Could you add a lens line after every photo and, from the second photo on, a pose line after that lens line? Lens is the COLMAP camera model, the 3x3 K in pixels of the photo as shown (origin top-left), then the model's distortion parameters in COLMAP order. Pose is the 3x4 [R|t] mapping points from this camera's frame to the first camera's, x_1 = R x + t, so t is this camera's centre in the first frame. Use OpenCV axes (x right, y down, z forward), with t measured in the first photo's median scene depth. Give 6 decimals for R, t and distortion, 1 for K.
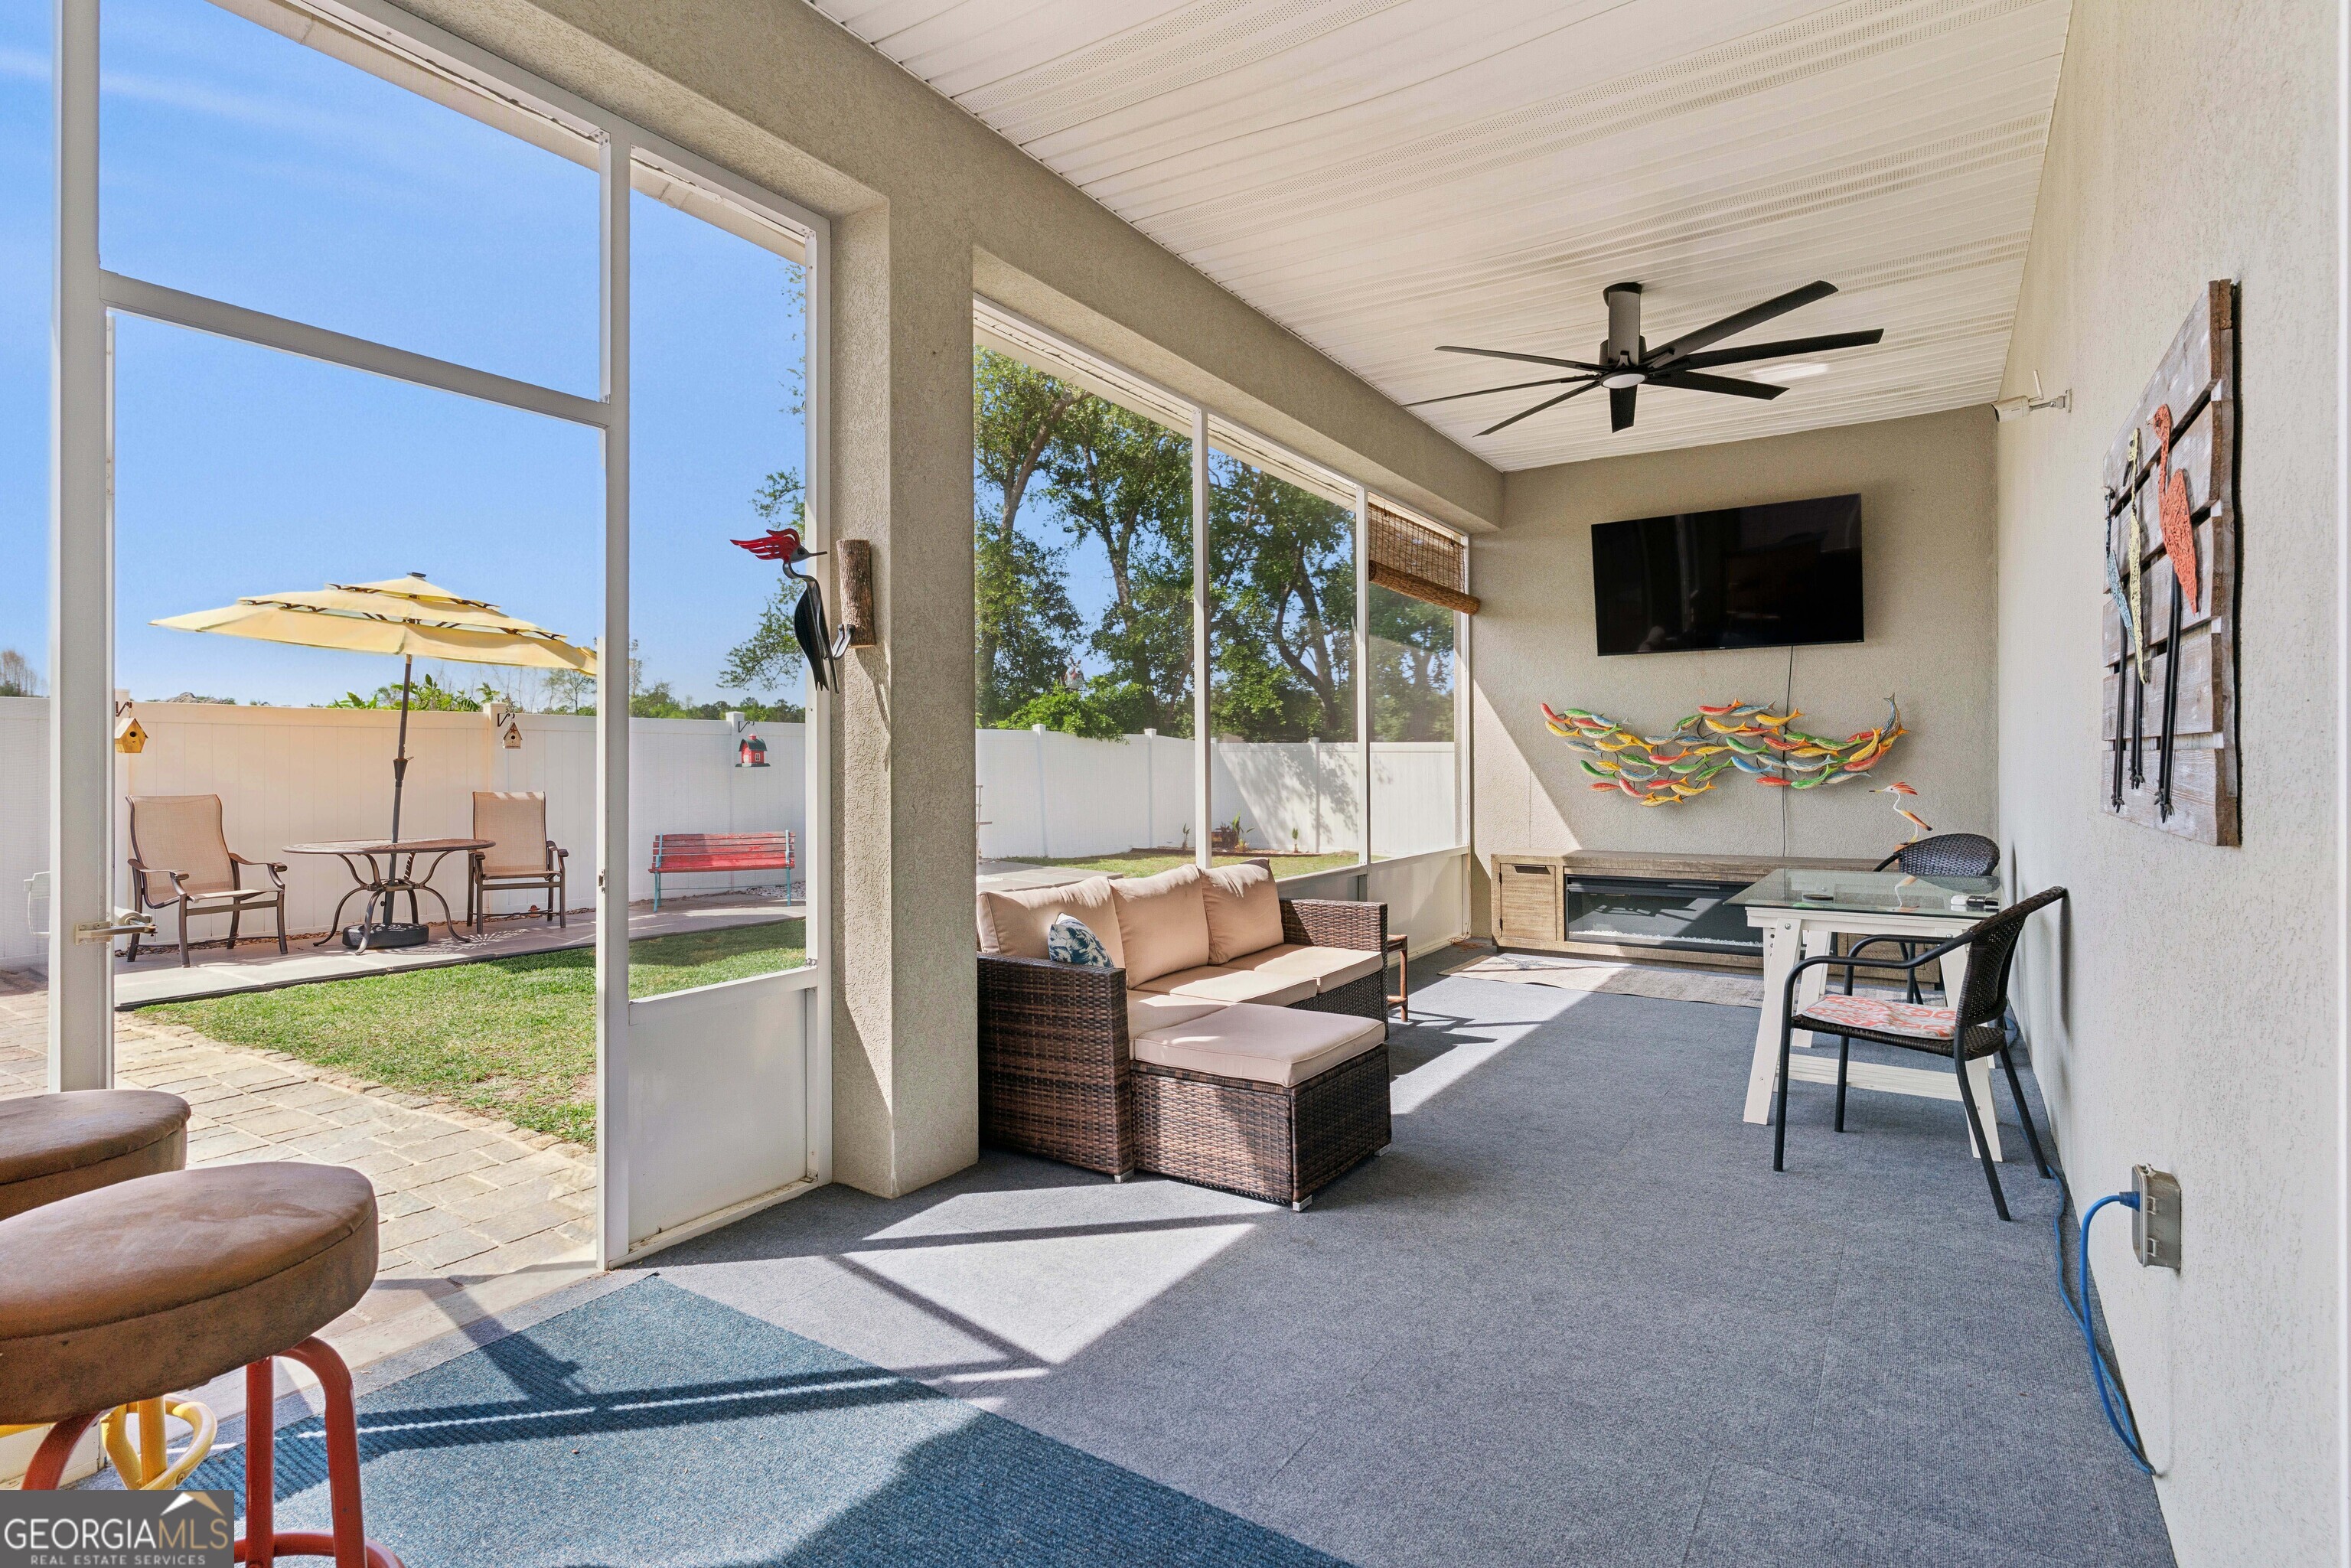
lens RADIAL K [[1122.5, 0, 1144.8], [0, 1122.5, 755.8], [0, 0, 1]] dist [0.001535, 0.000807]
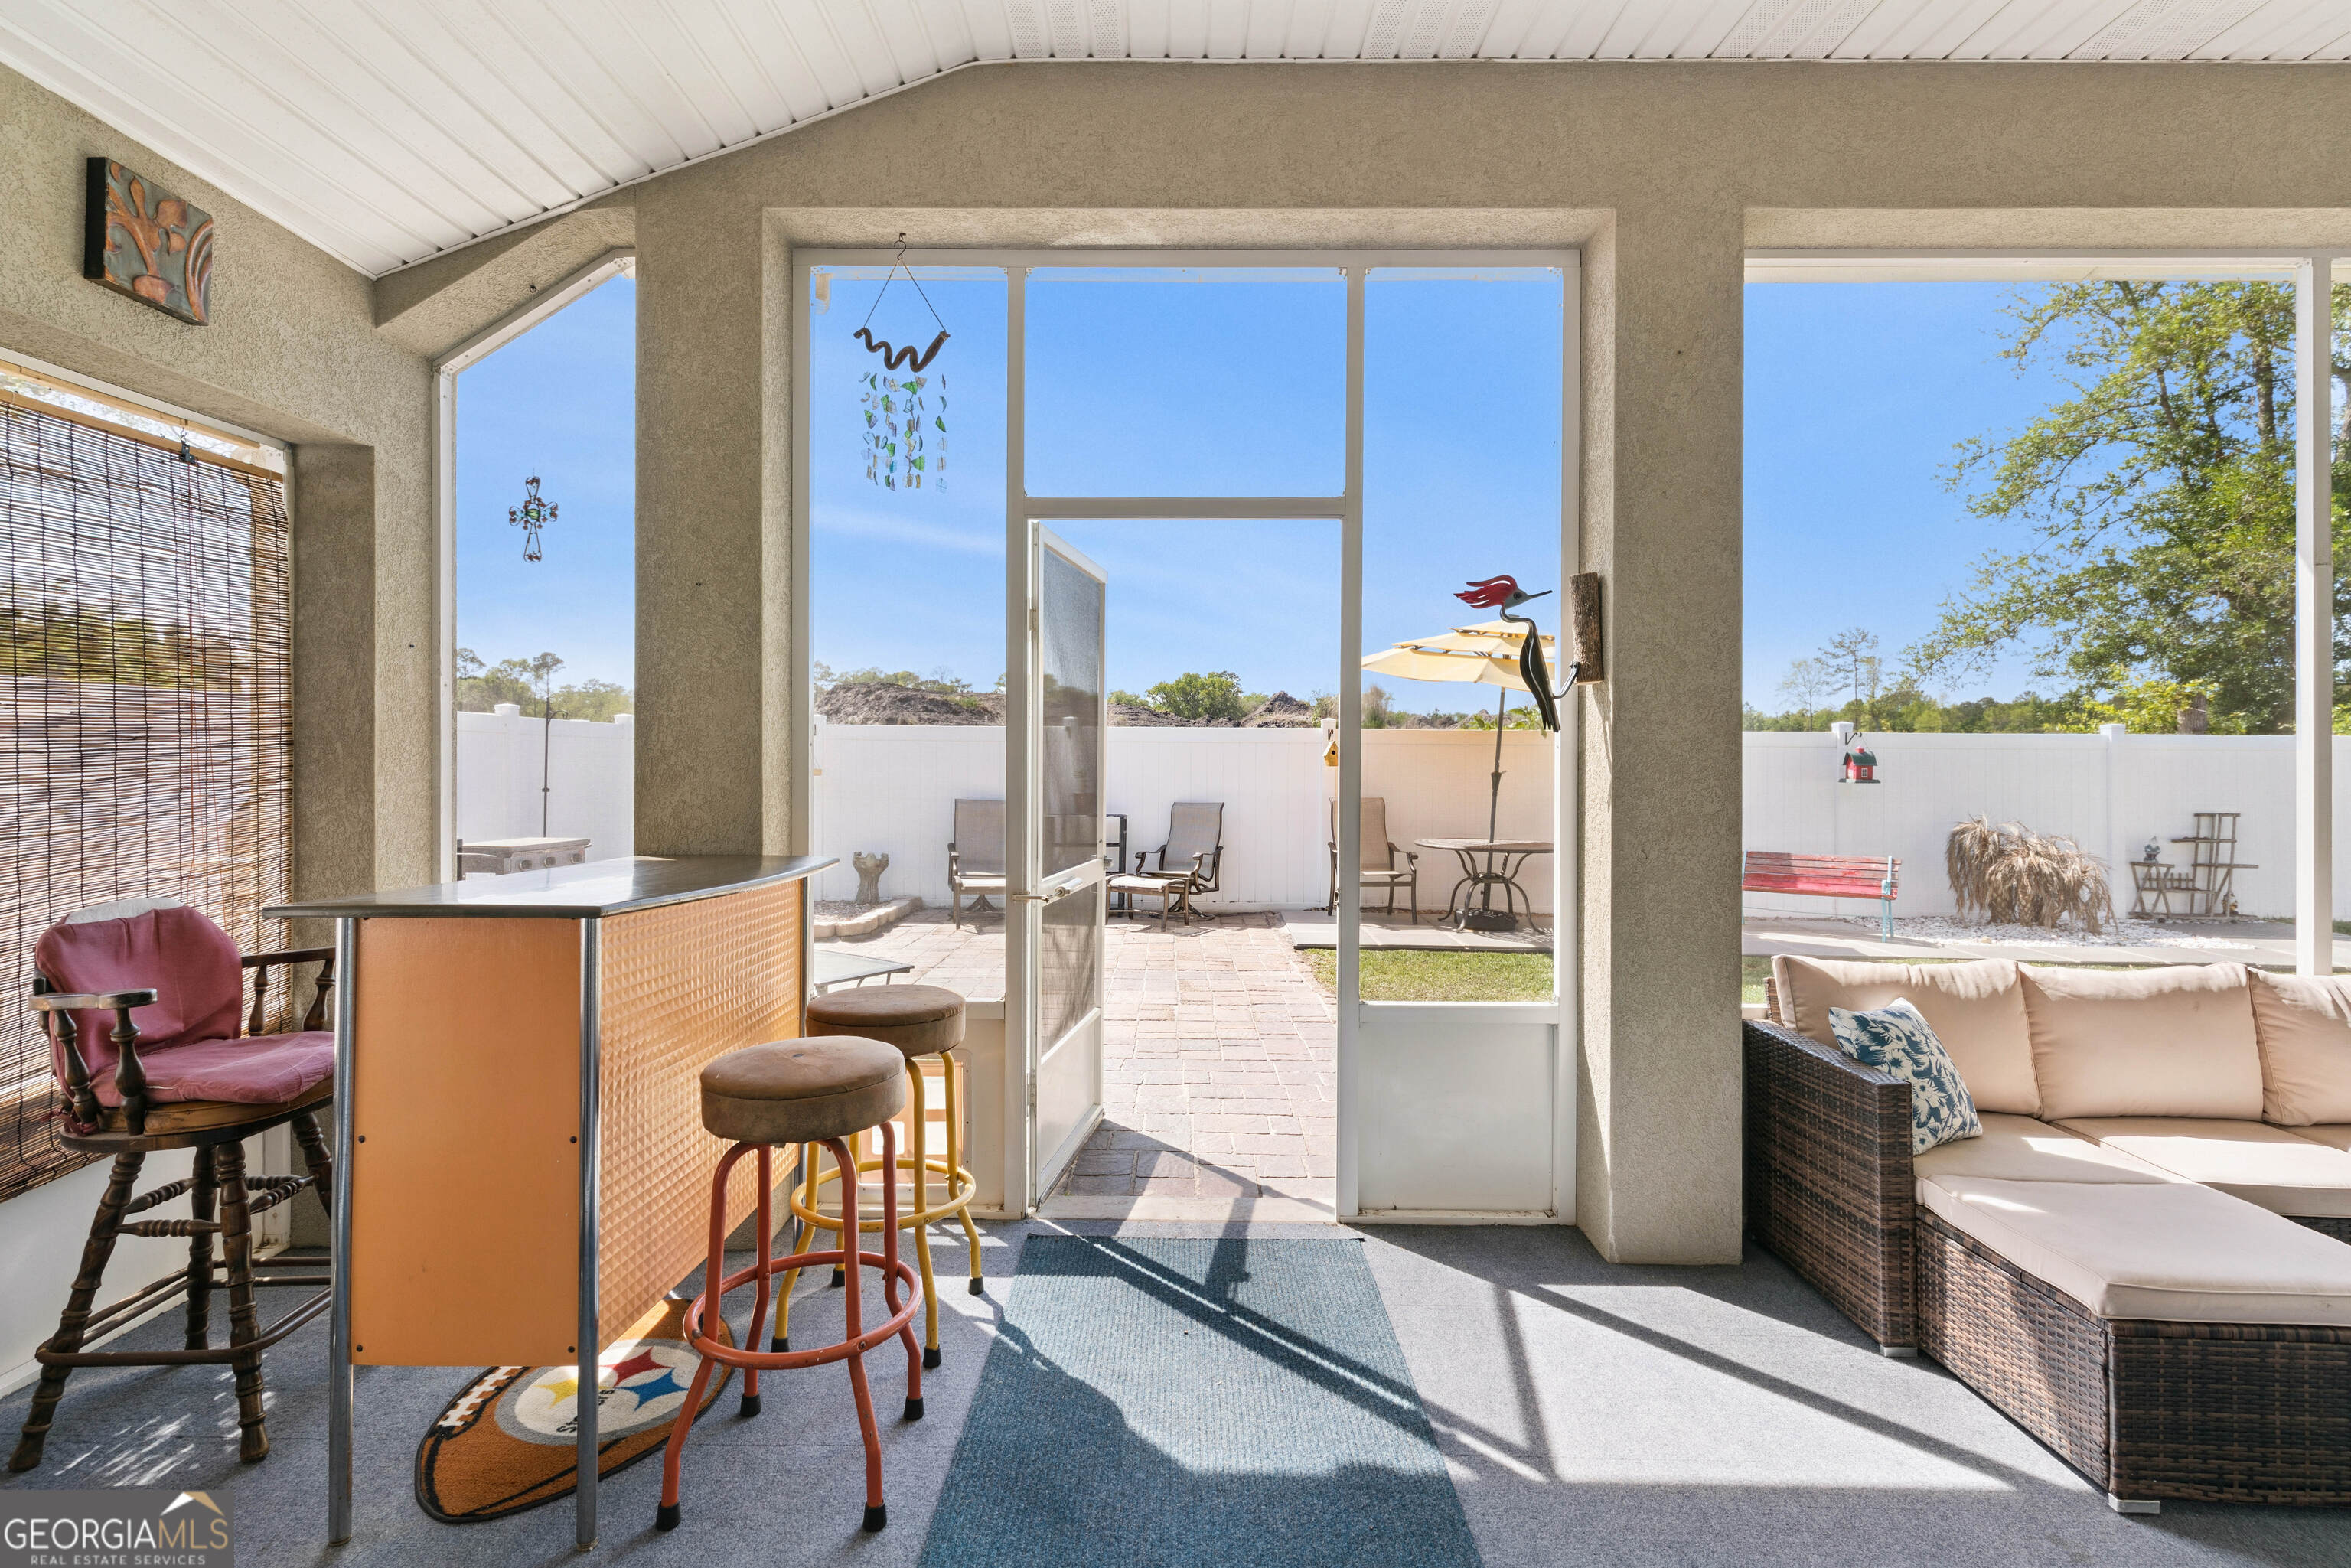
lens RADIAL K [[1122.5, 0, 1172.8], [0, 1122.5, 762.3], [0, 0, 1]] dist [0.001535, 0.000807]
pose [[0.552607, 0.006762, -0.833414, 0.190275], [-0.004436, 0.999977, 0.005172, -0.016948], [0.833430, 0.000839, 0.552624, 0.087745]]
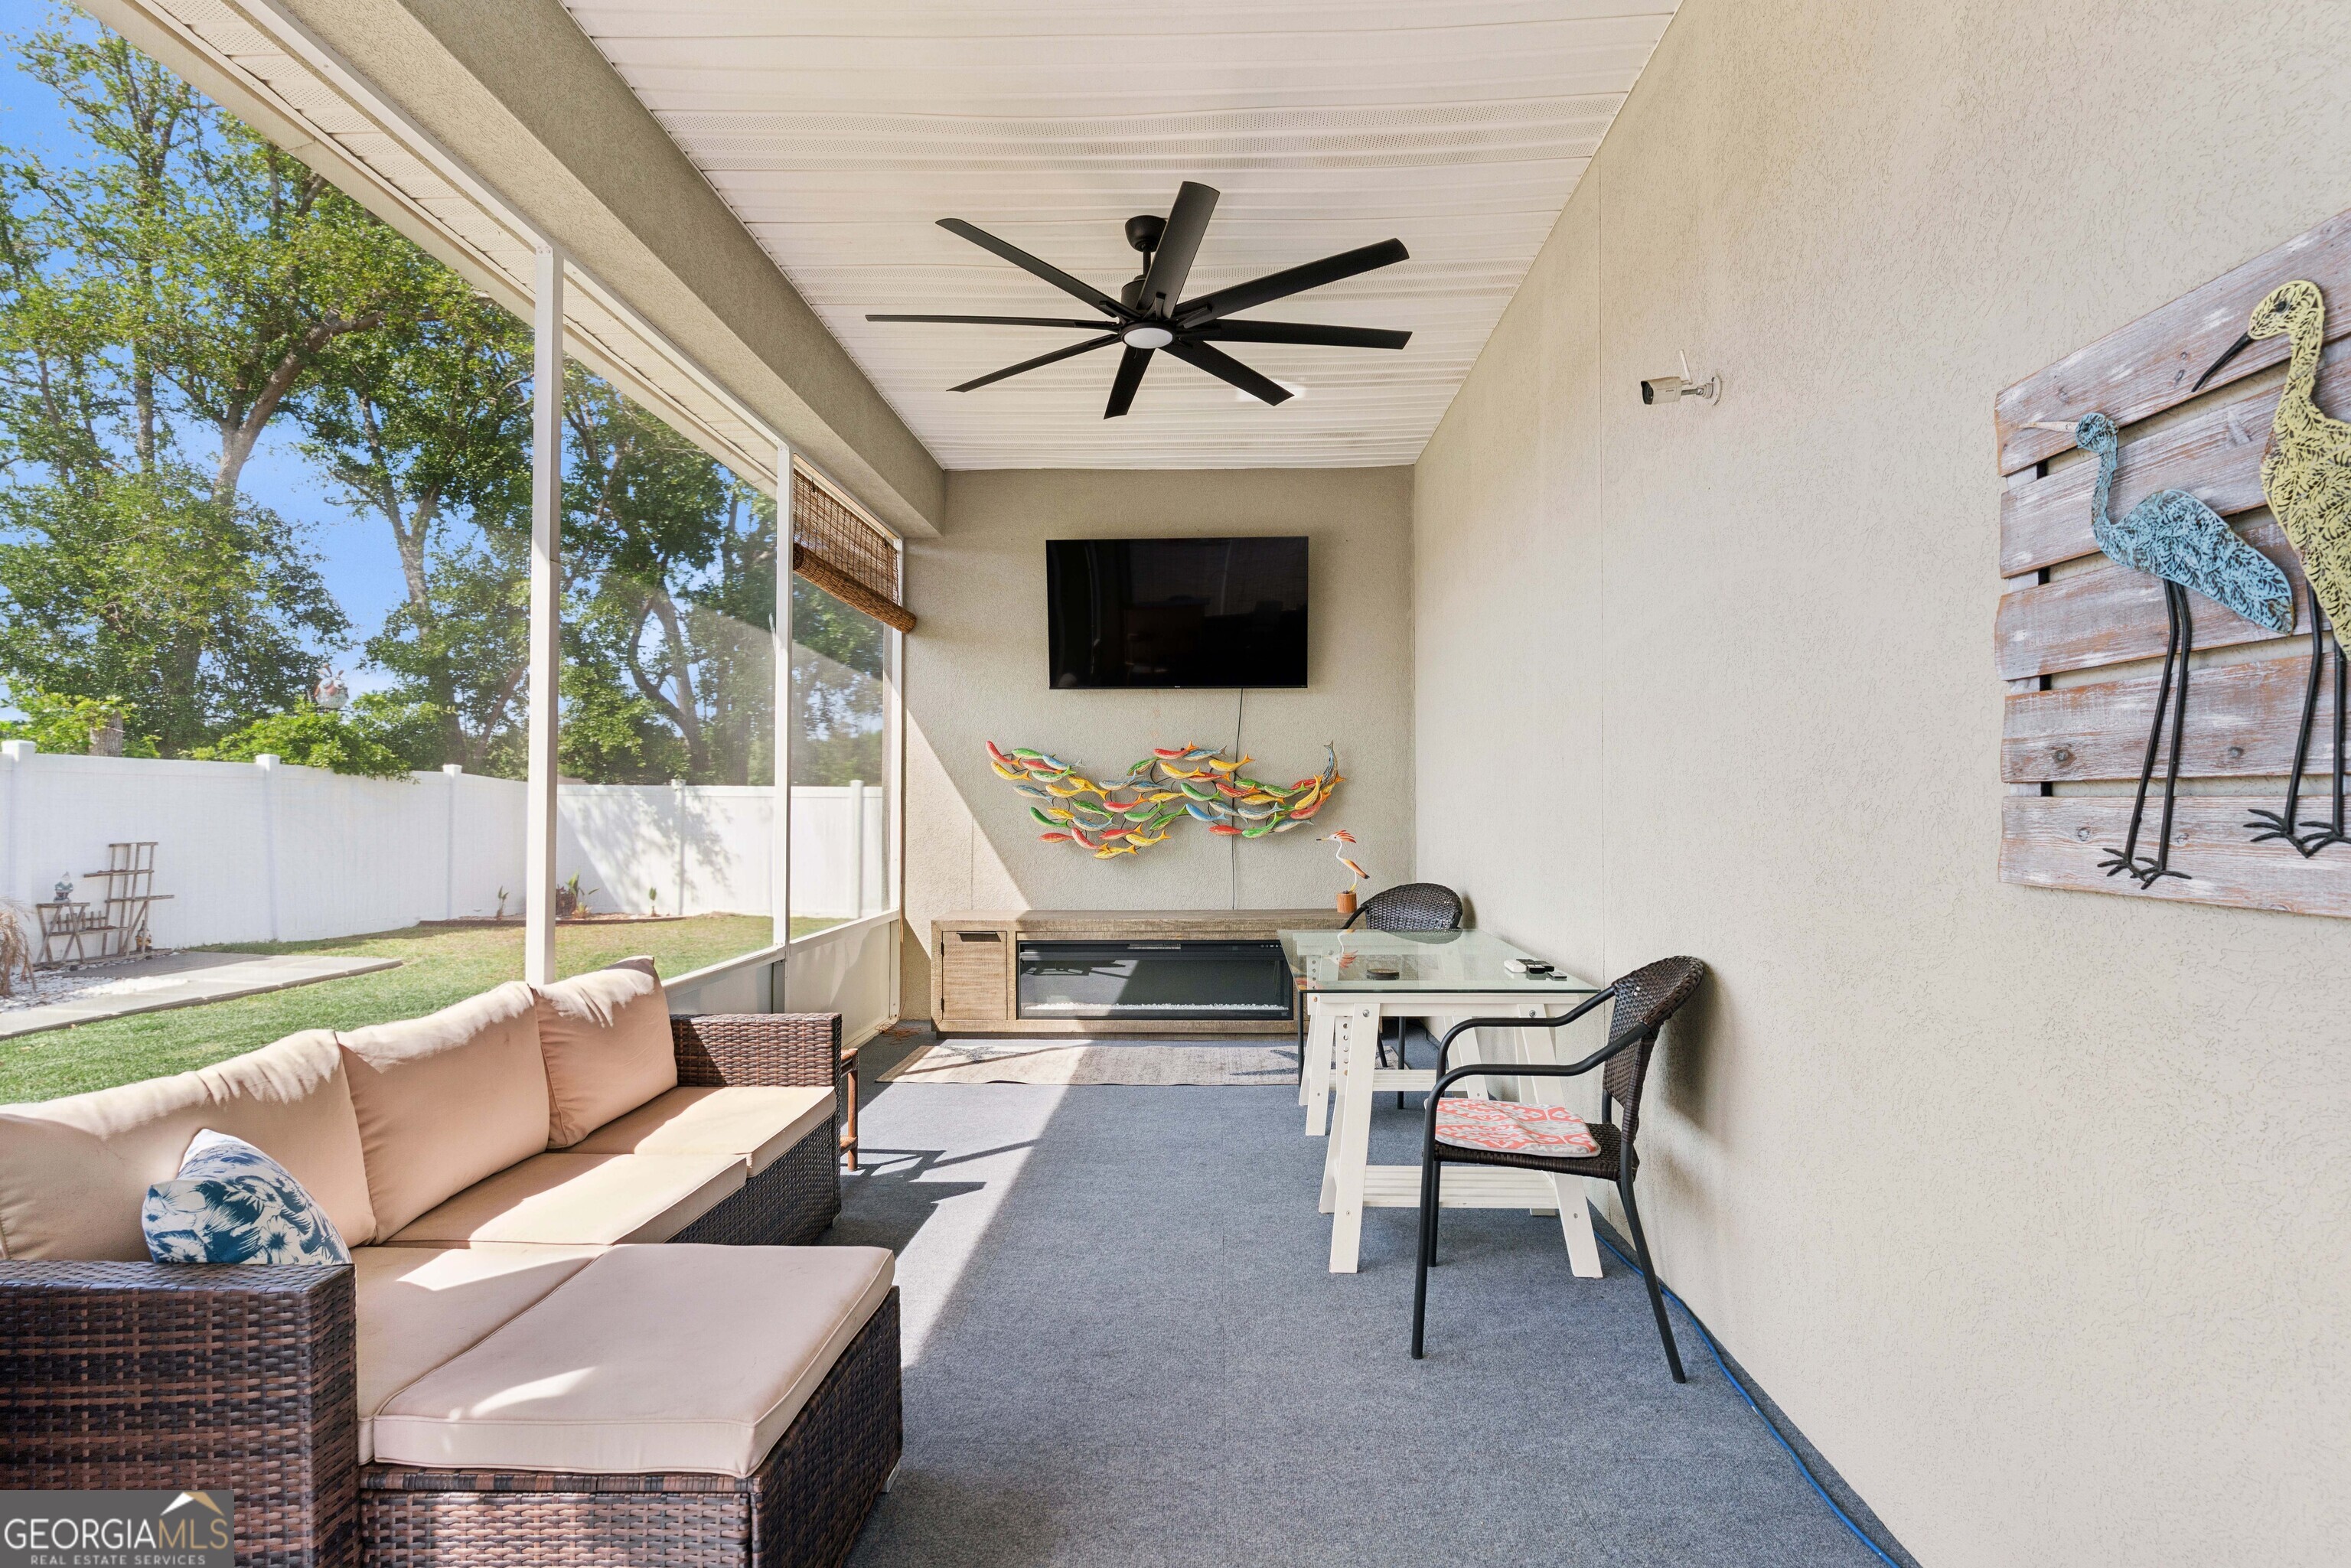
lens RADIAL K [[1122.5, 0, 1161.3], [0, 1122.5, 767.8], [0, 0, 1]] dist [0.001535, 0.000807]
pose [[0.843759, 0.021664, 0.536285, 0.005564], [-0.005288, 0.999472, -0.032055, 0.000852], [-0.536696, 0.024210, 0.843428, 0.243053]]
